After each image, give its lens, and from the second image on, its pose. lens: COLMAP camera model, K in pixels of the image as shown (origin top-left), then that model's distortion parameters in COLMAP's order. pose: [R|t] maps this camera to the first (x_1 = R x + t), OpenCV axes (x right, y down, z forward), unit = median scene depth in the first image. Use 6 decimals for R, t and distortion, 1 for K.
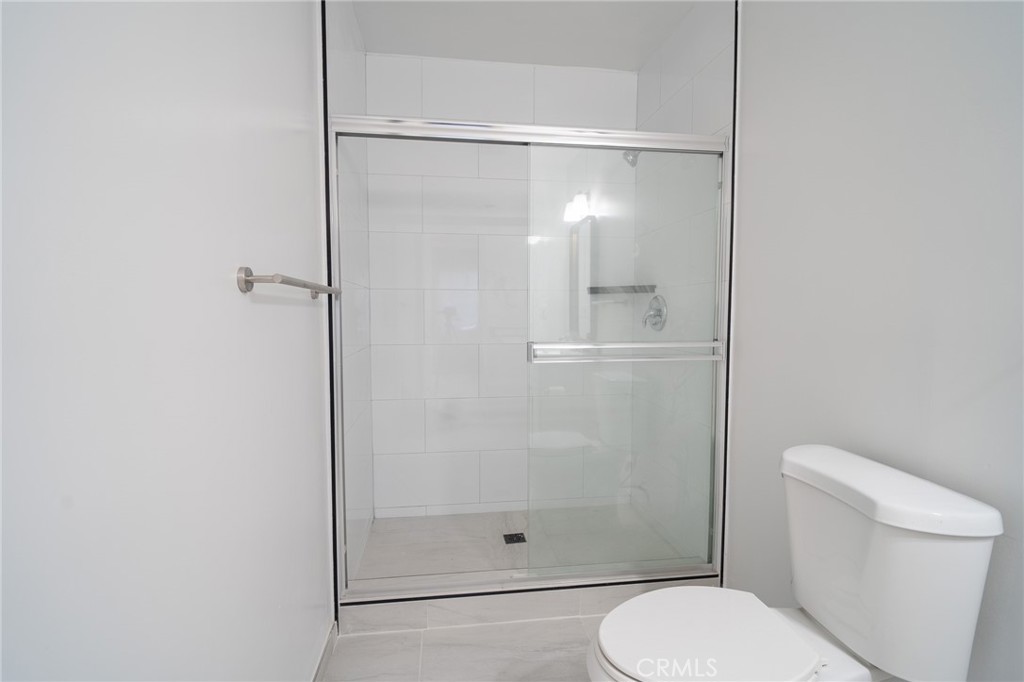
lens RADIAL K [[485.6, 0, 511.3], [0, 485.6, 342.7], [0, 0, 1]] dist [-0.005139, -0.000250]
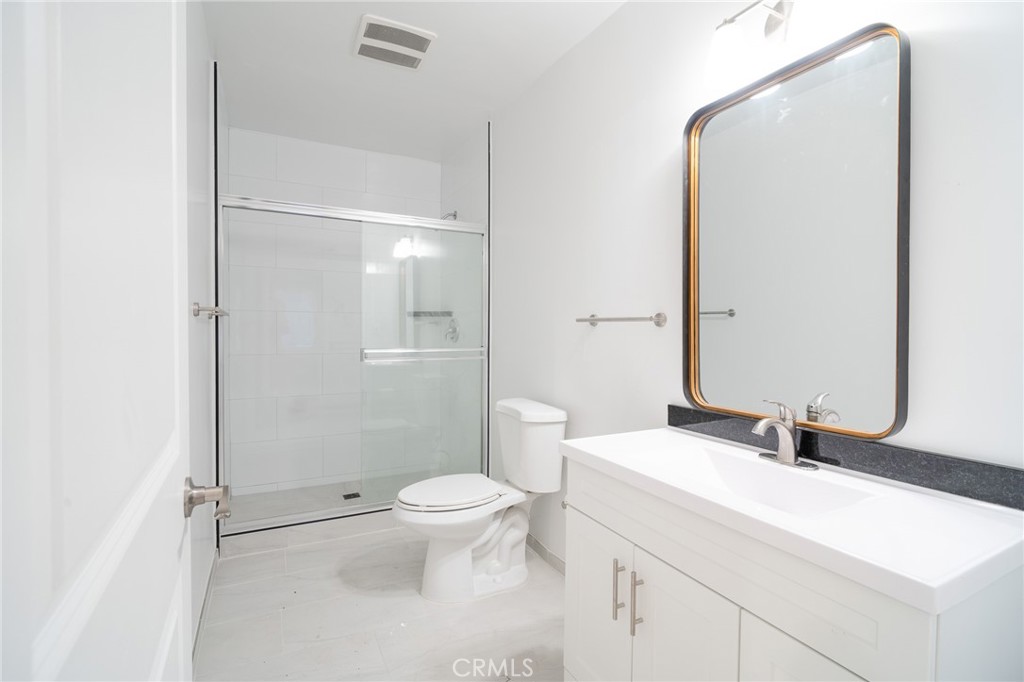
lens RADIAL K [[485.6, 0, 515.0], [0, 485.6, 335.6], [0, 0, 1]] dist [-0.005139, -0.000250]
pose [[0.944432, -0.000232, 0.328708, -0.007119], [0.018652, 0.998426, -0.052884, 0.035022], [-0.328179, 0.056077, 0.942950, -0.439349]]
